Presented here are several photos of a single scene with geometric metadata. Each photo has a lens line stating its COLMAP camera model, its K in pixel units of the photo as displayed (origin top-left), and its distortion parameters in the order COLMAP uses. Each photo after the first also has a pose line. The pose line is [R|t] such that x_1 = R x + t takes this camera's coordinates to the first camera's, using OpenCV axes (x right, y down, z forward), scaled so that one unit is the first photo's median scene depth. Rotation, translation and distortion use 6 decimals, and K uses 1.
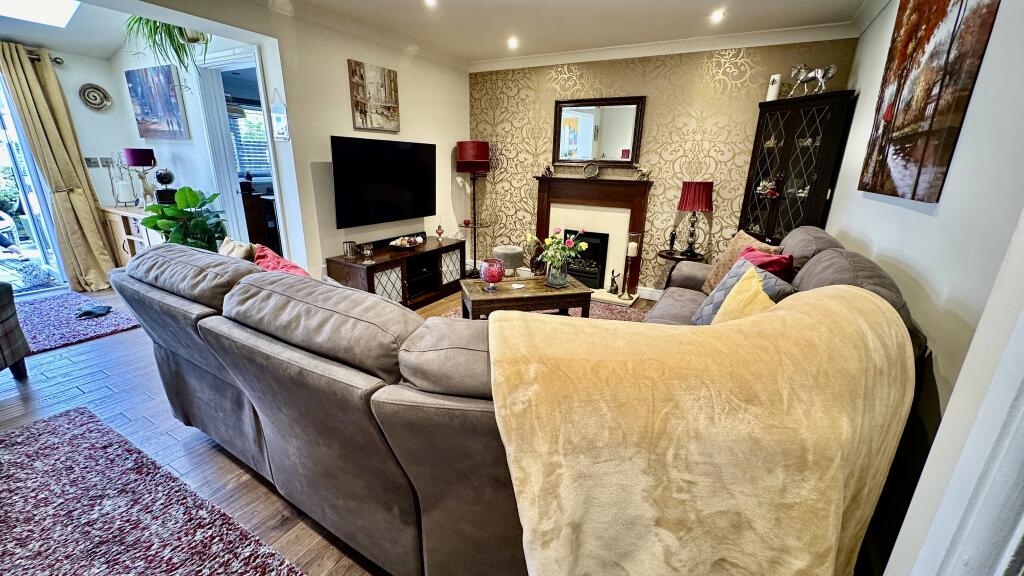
lens RADIAL K [[410.9, 0, 513.0], [0, 410.9, 288.8], [0, 0, 1]] dist [-0.000748, 0.000774]
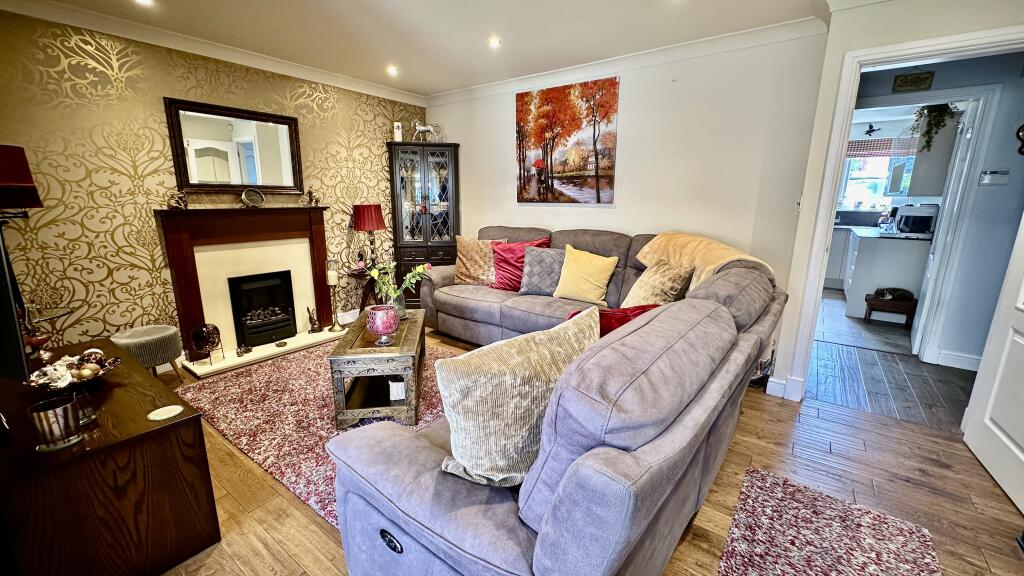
lens RADIAL K [[410.9, 0, 511.0], [0, 410.9, 287.1], [0, 0, 1]] dist [-0.000748, 0.000774]
pose [[0.126824, -0.238496, 0.962827, -0.539074], [0.290703, 0.936980, 0.193803, -0.130414], [-0.948371, 0.255318, 0.188163, 0.405392]]
